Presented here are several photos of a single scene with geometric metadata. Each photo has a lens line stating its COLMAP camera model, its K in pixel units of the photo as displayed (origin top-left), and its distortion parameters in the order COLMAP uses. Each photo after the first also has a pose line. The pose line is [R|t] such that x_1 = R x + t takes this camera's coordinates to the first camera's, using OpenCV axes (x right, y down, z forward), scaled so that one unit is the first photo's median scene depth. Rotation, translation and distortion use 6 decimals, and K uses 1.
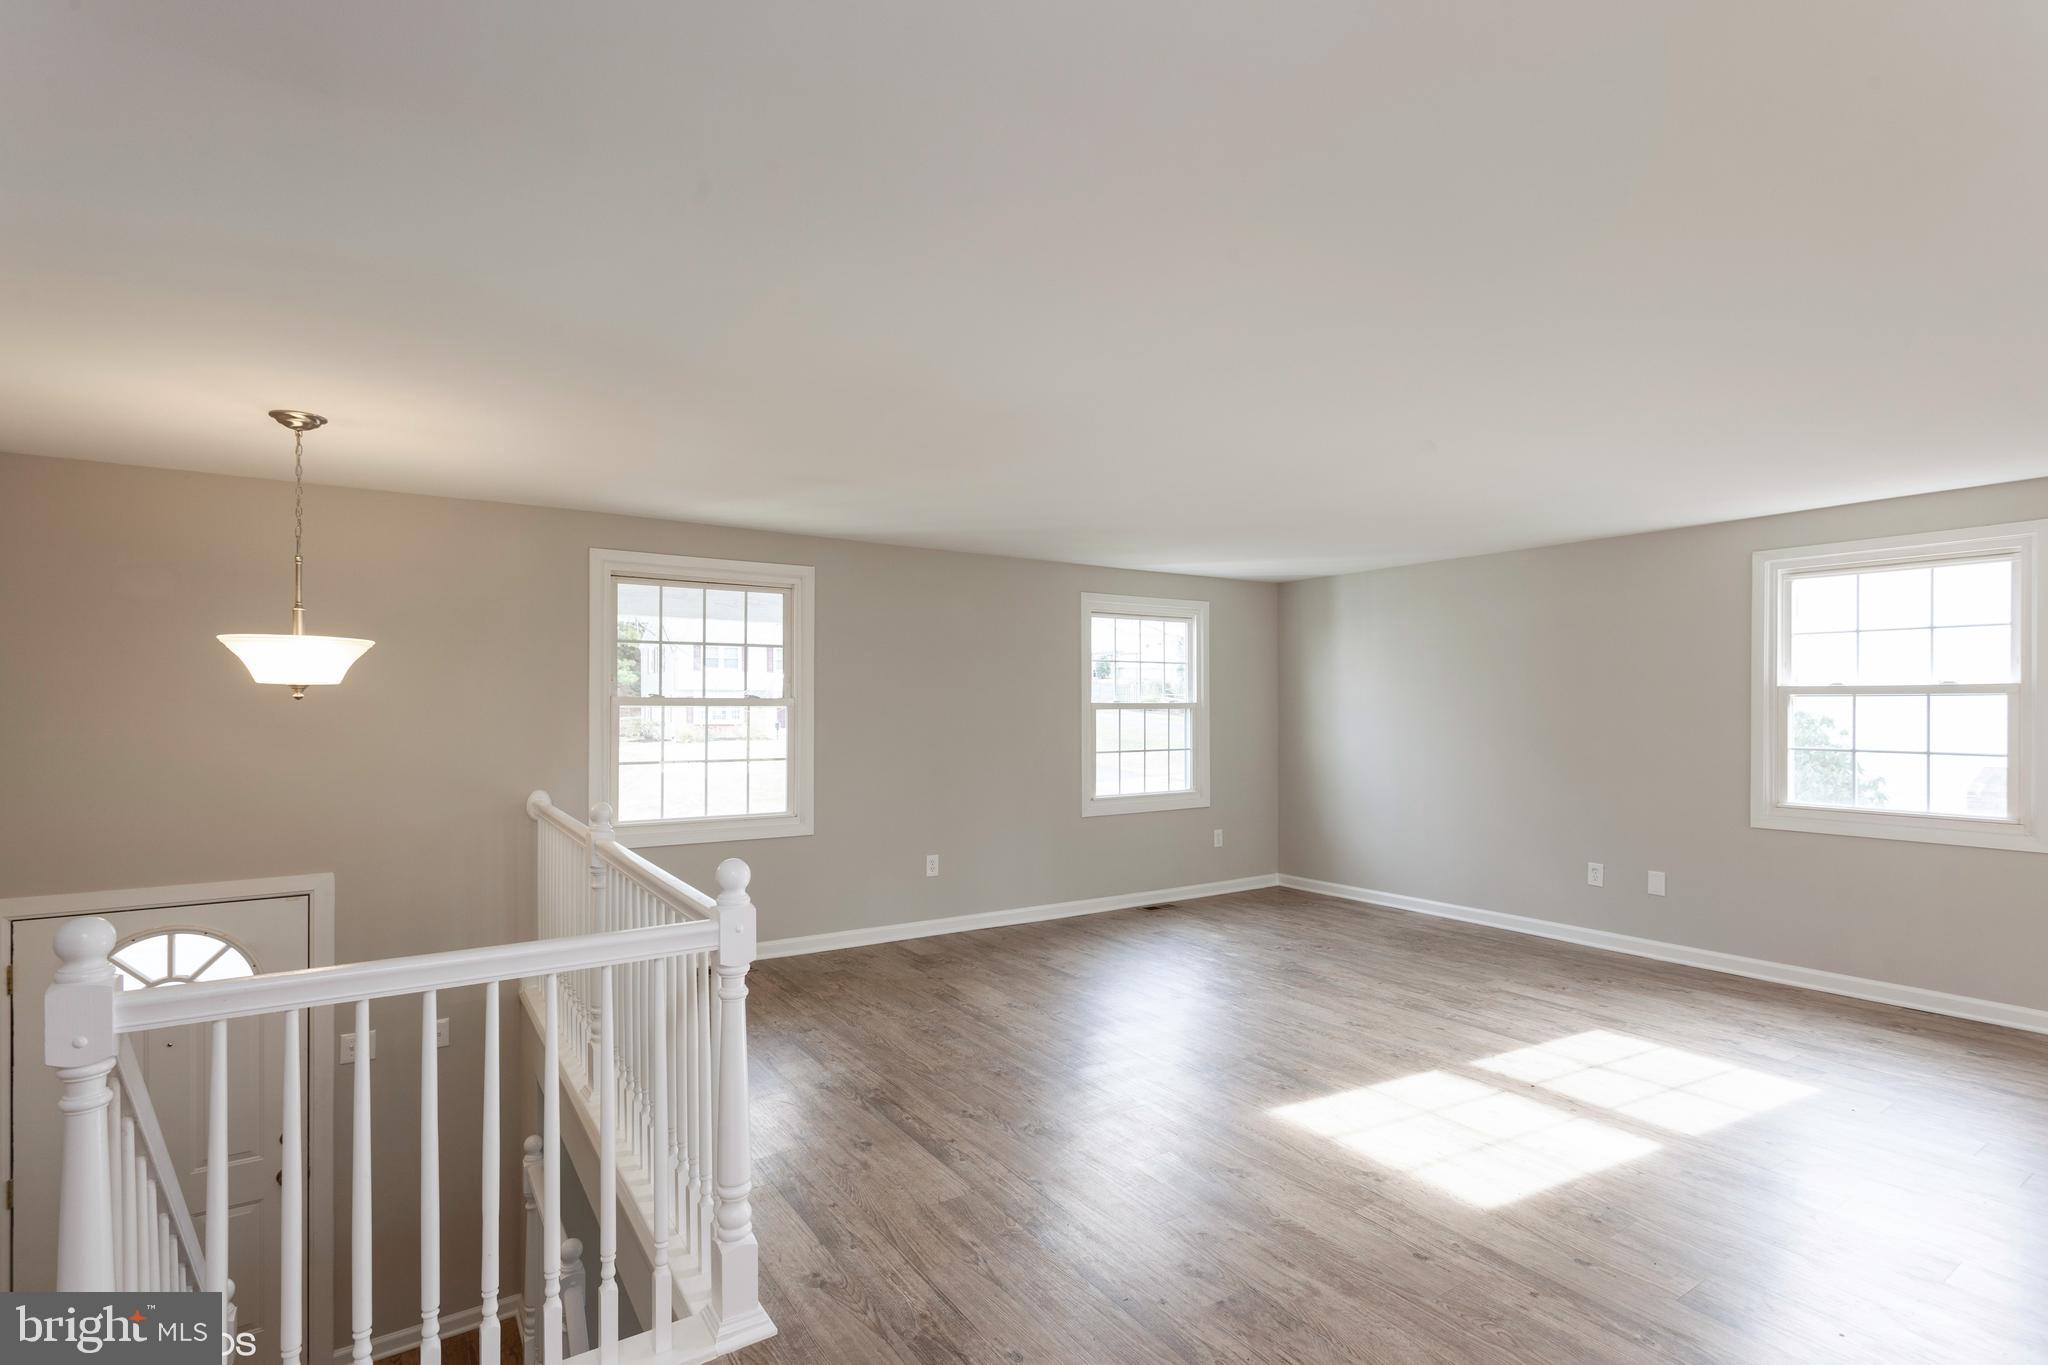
lens RADIAL K [[976.1, 0, 1027.6], [0, 976.1, 702.3], [0, 0, 1]] dist [-0.000677, 0.001162]
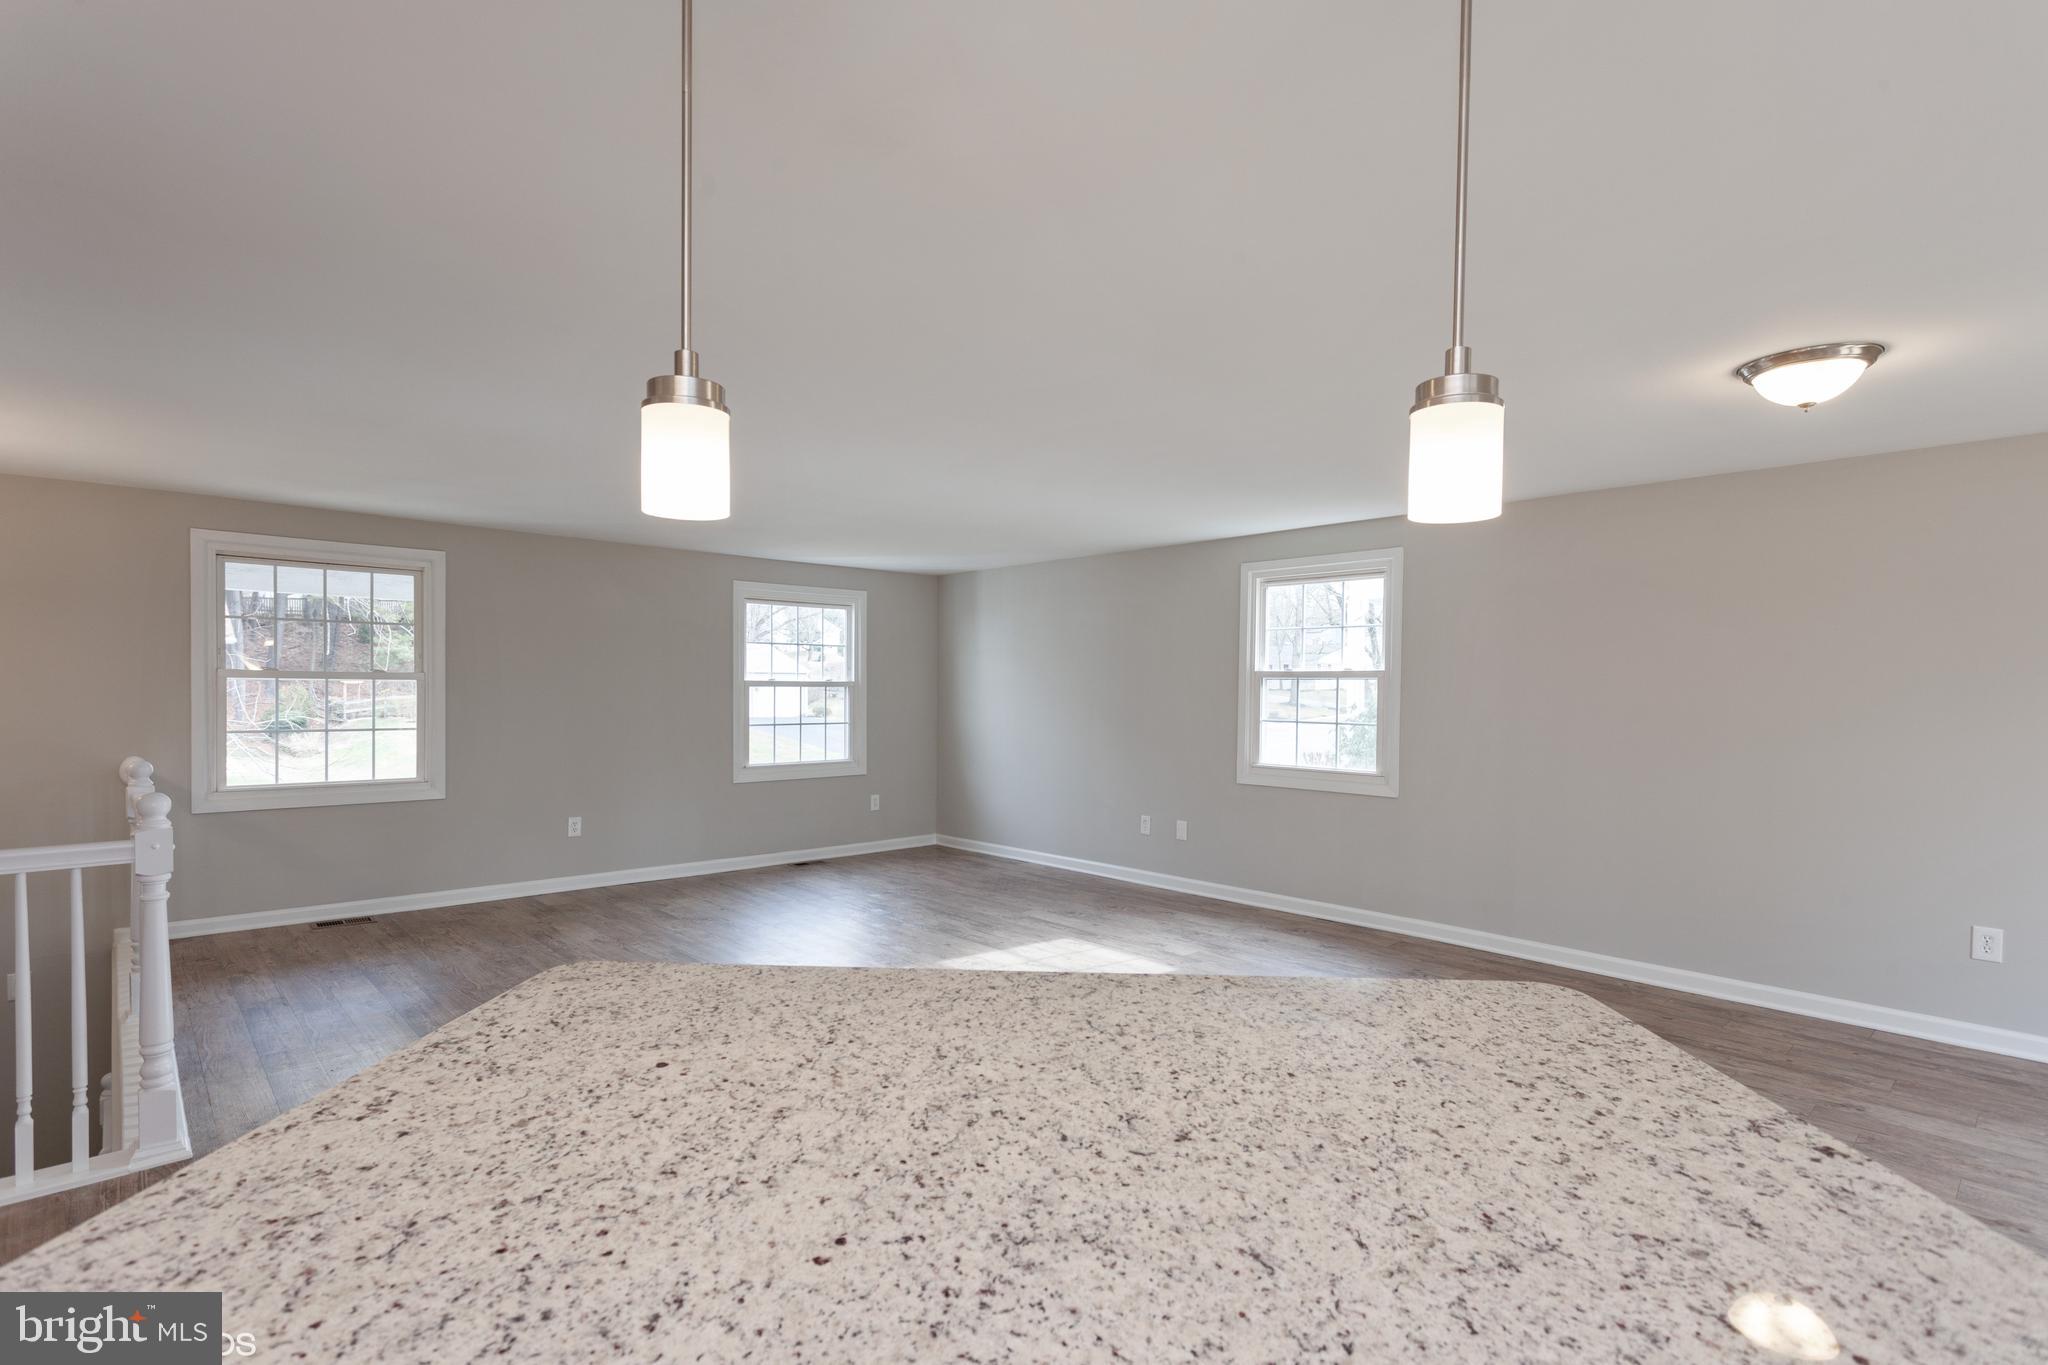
lens RADIAL K [[979.9, 0, 1026.3], [0, 979.9, 698.4], [0, 0, 1]] dist [0.001295, 0.000788]
pose [[0.986899, 0.006476, 0.161210, 0.260457], [-0.008888, 0.999859, 0.014244, 0.003101], [-0.161095, -0.015490, 0.986817, -0.193463]]
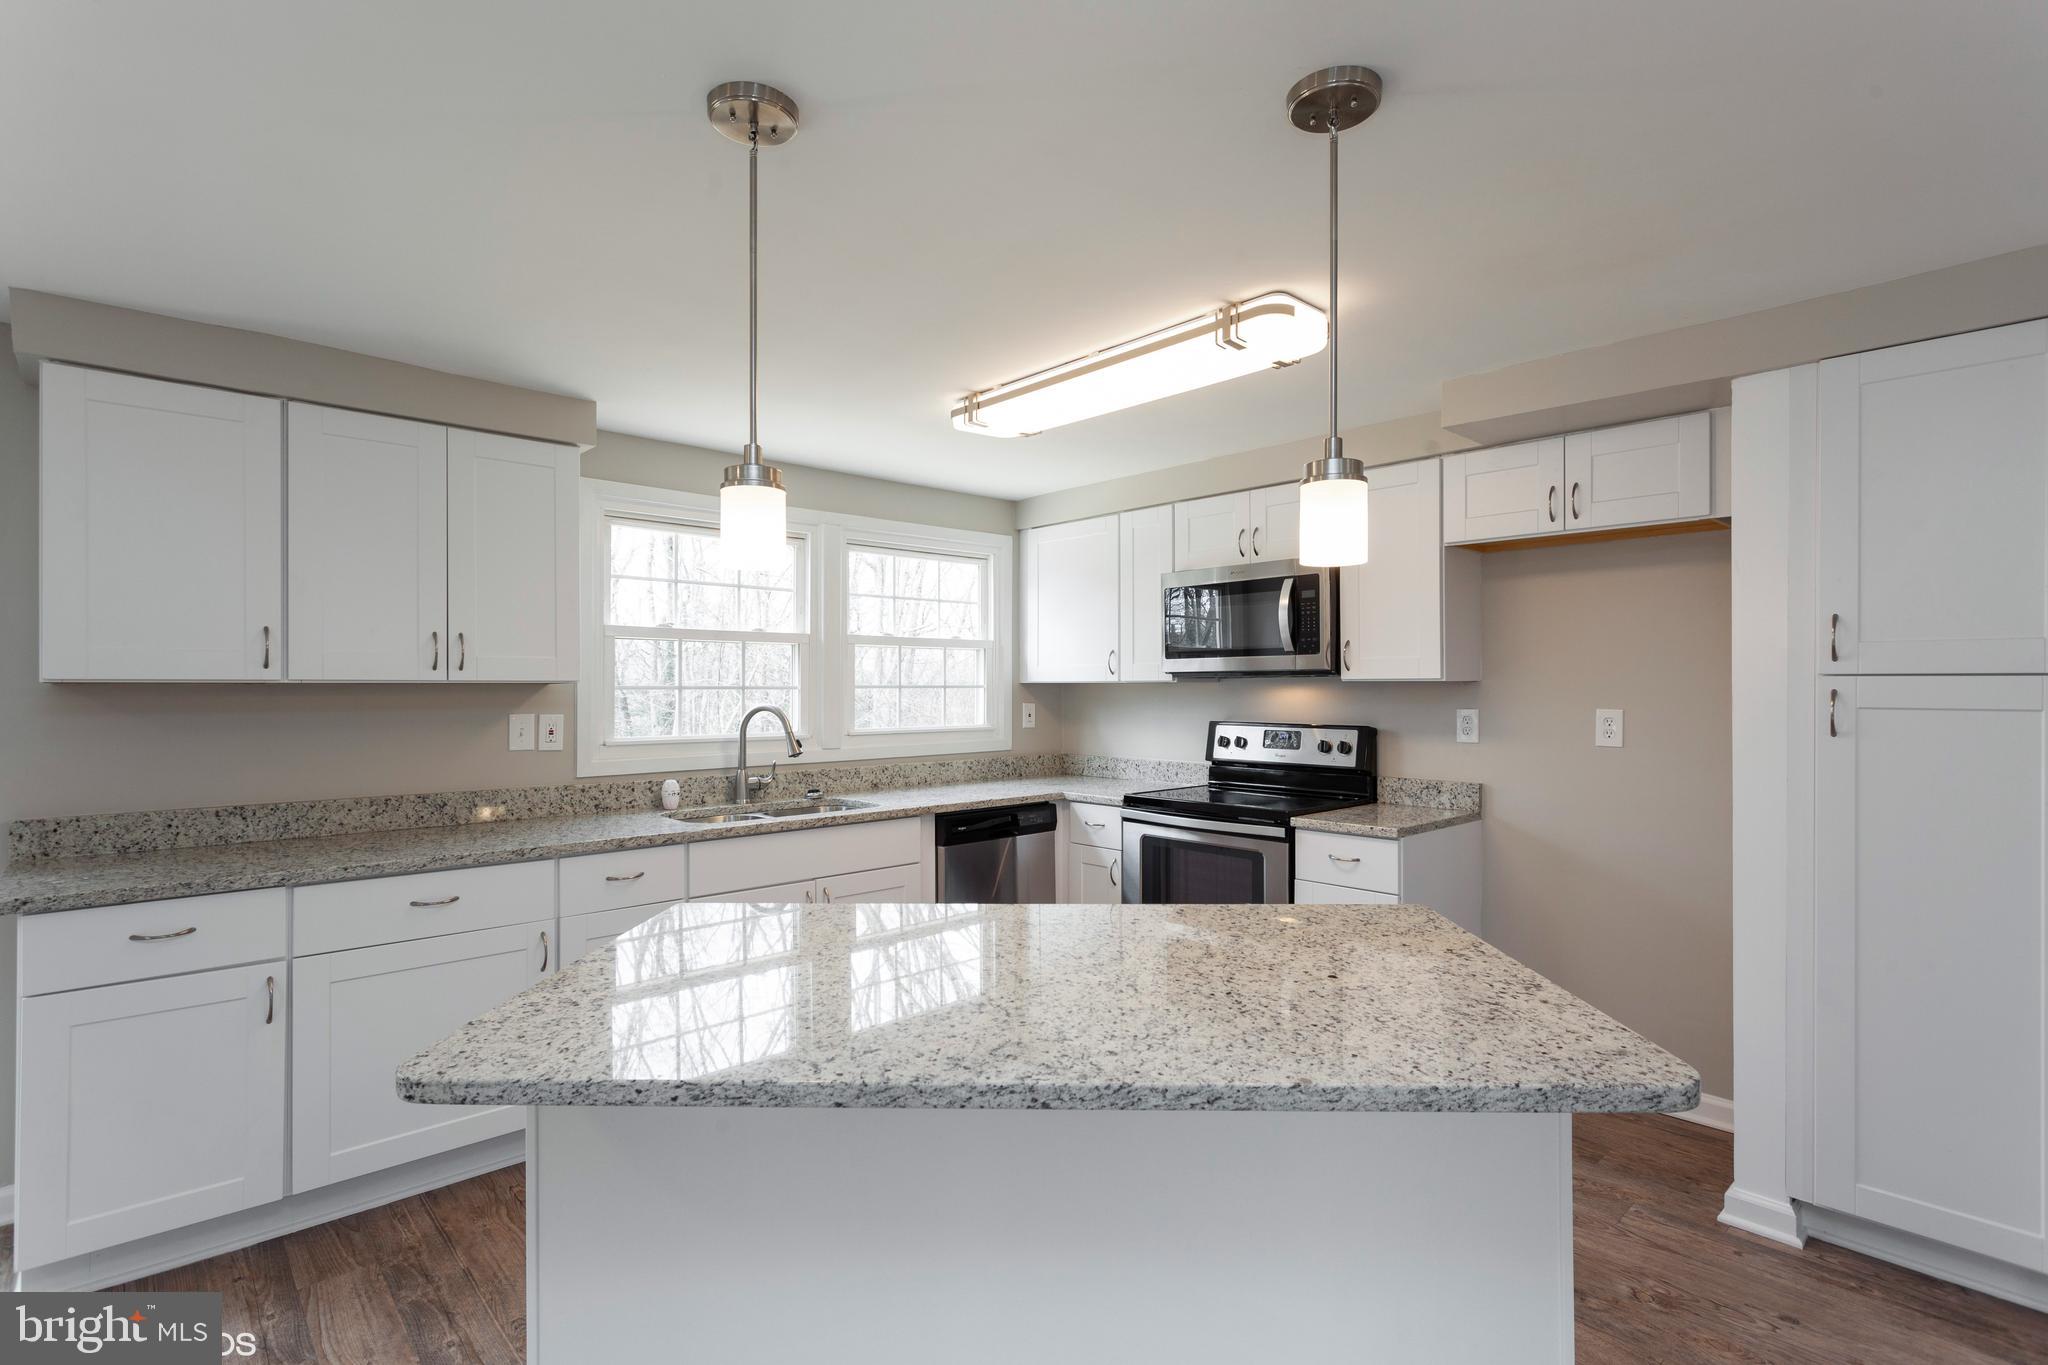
lens RADIAL K [[971.5, 0, 1024.0], [0, 971.5, 682.5], [0, 0, 1]] dist [0.000878, 0.000508]
pose [[-0.987460, -0.001101, -0.157863, 0.360040], [0.000051, 0.999973, -0.007294, 0.001991], [0.157867, -0.007210, -0.987434, 0.340077]]
